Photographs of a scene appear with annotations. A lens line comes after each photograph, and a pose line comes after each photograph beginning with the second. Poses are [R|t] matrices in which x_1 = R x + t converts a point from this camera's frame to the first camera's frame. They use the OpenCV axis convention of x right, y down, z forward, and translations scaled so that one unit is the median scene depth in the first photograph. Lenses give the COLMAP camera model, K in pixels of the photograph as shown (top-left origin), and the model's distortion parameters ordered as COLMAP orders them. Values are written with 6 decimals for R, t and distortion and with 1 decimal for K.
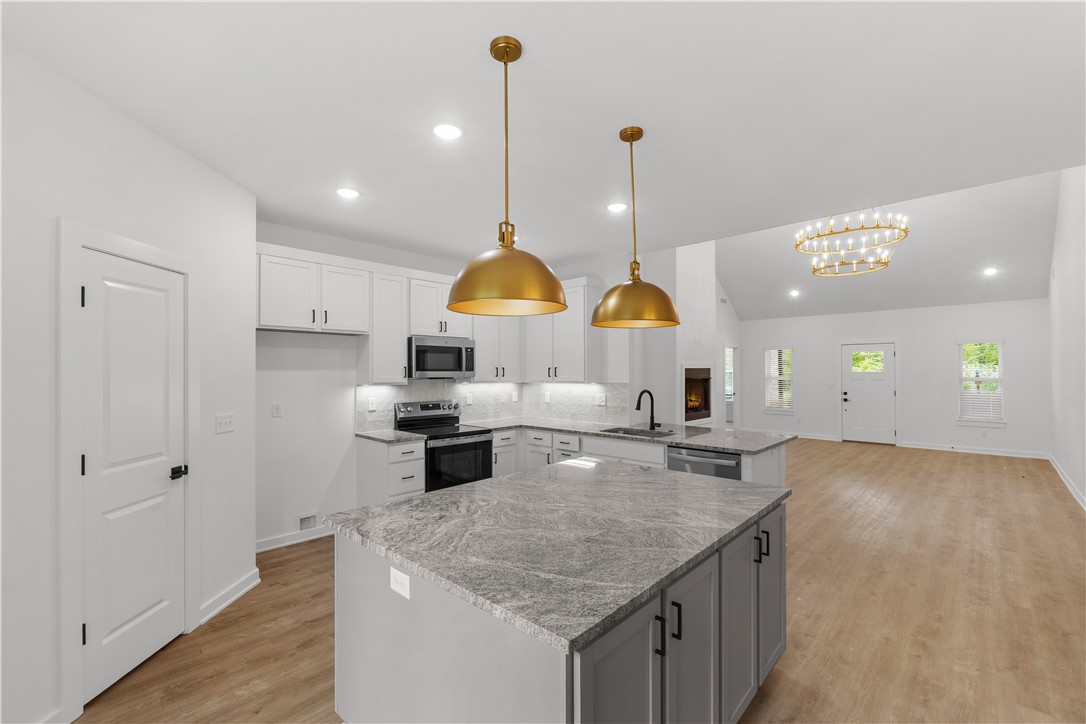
lens RADIAL K [[461.7, 0, 544.8], [0, 461.7, 367.4], [0, 0, 1]] dist [-0.003250, -0.000436]
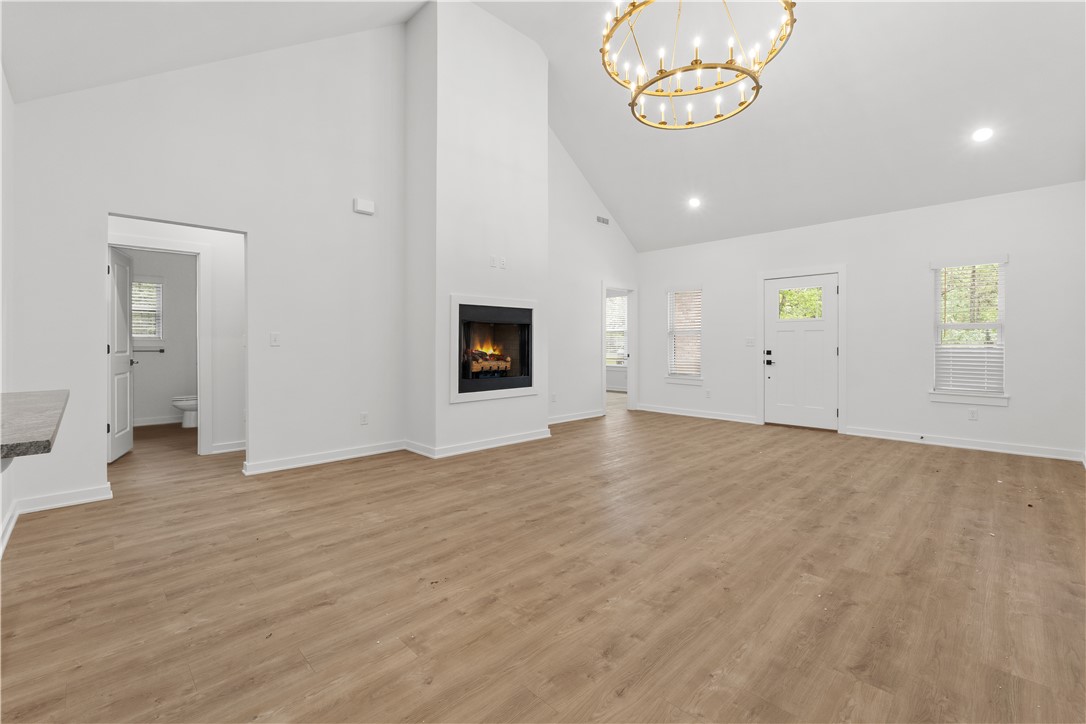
lens RADIAL K [[463.9, 0, 549.3], [0, 463.9, 347.4], [0, 0, 1]] dist [-0.003843, -0.000416]
pose [[0.999710, 0.001644, -0.024006, 0.728307], [-0.001328, 0.999912, 0.013201, 0.084355], [0.024026, -0.013165, 0.999625, 0.671318]]
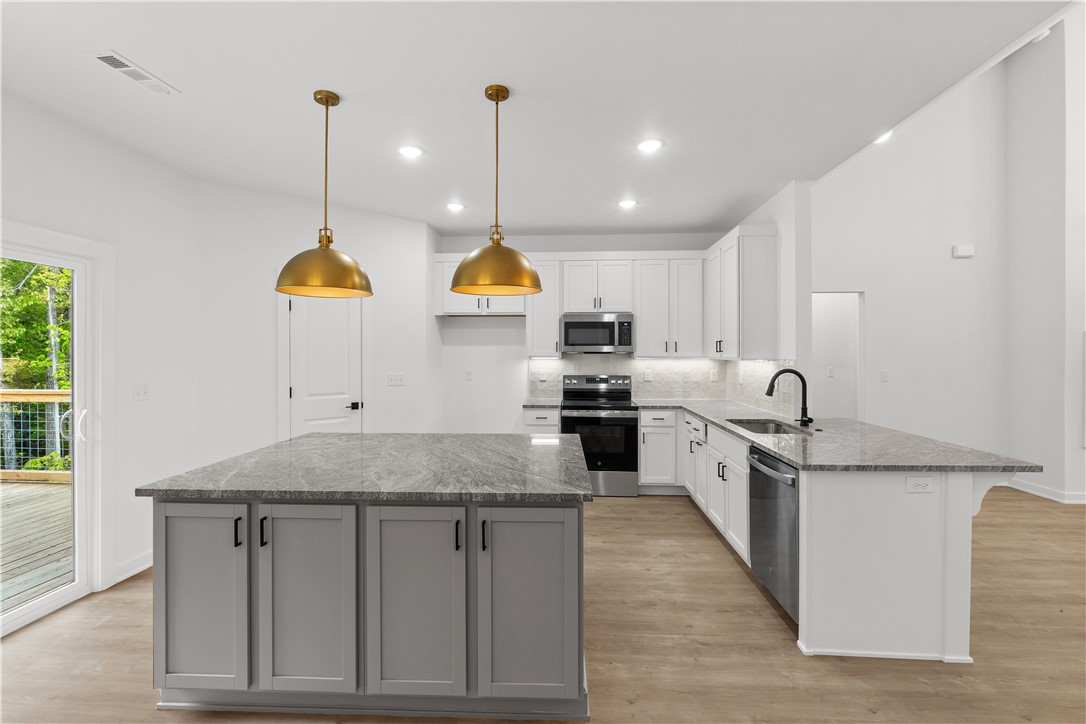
lens RADIAL K [[481.7, 0, 542.8], [0, 481.7, 353.2], [0, 0, 1]] dist [-0.005305, -0.000243]
pose [[0.645215, 0.002440, -0.763997, 0.525893], [0.005662, 0.999952, 0.007975, 0.015501], [0.763980, -0.009471, 0.645170, 0.217856]]
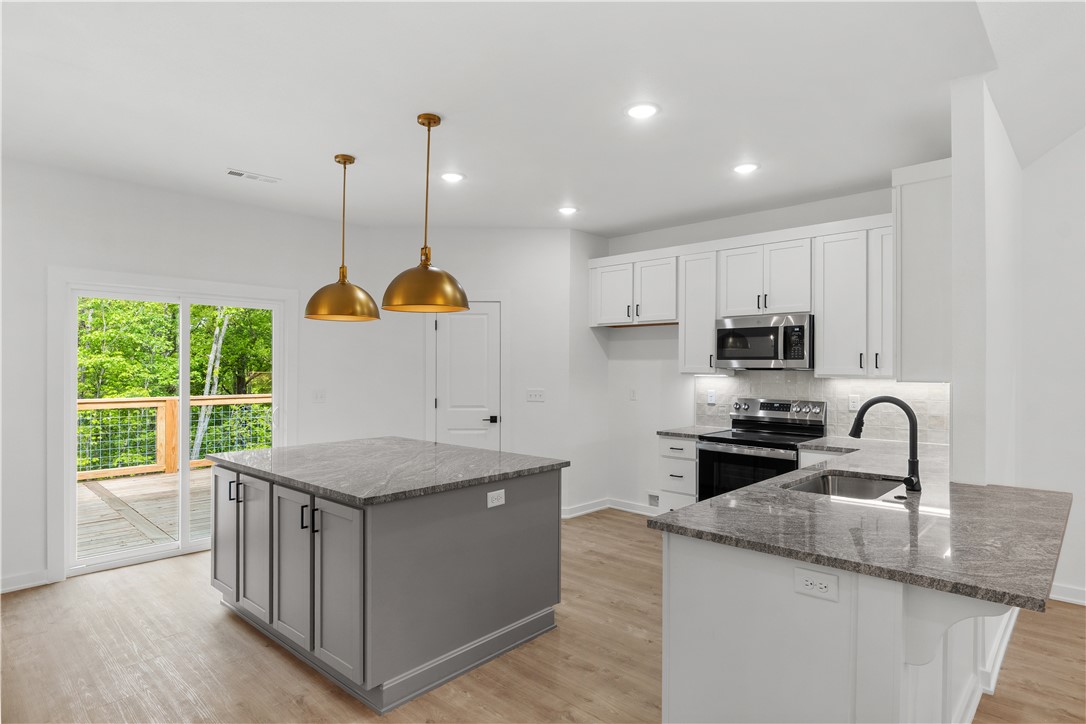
lens RADIAL K [[595.3, 0, 544.0], [0, 595.3, 368.3], [0, 0, 1]] dist [0.001510, -0.000115]
pose [[0.004321, 0.004181, -0.999982, 0.770798], [0.004930, 0.999979, 0.004203, 0.016455], [0.999979, -0.004948, 0.004301, 0.643124]]
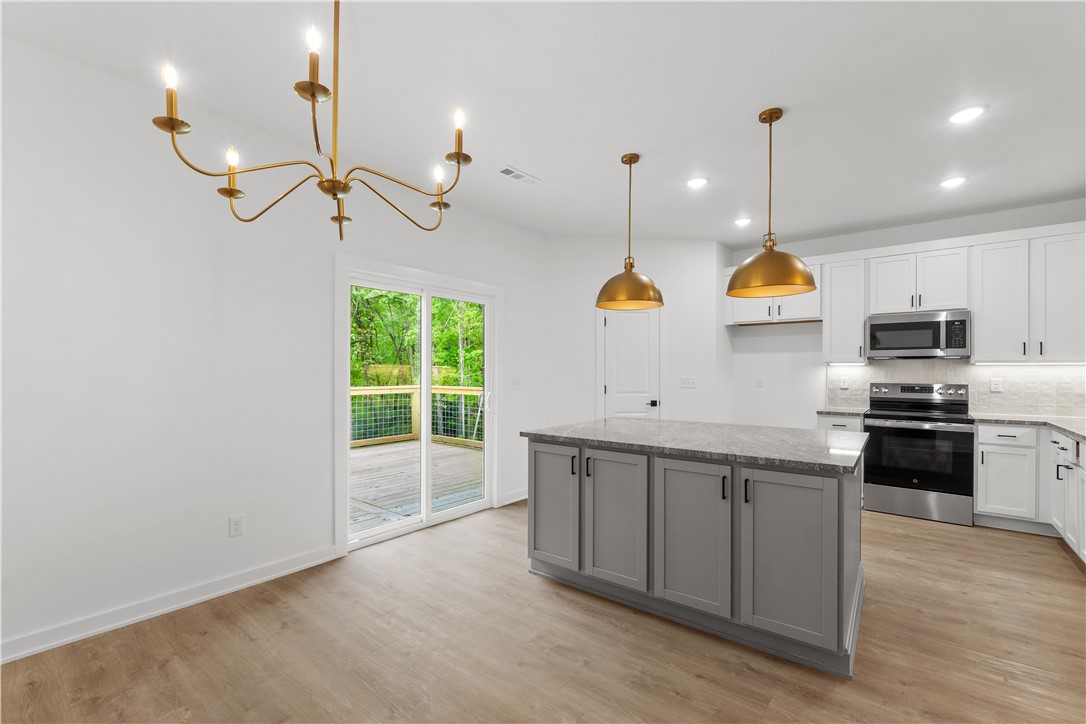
lens RADIAL K [[467.7, 0, 544.1], [0, 467.7, 371.8], [0, 0, 1]] dist [-0.003439, -0.000279]
pose [[0.087516, 0.002617, -0.996160, 0.637322], [0.005229, 0.999982, 0.003086, 0.045696], [0.996149, -0.005479, 0.087501, 0.193306]]
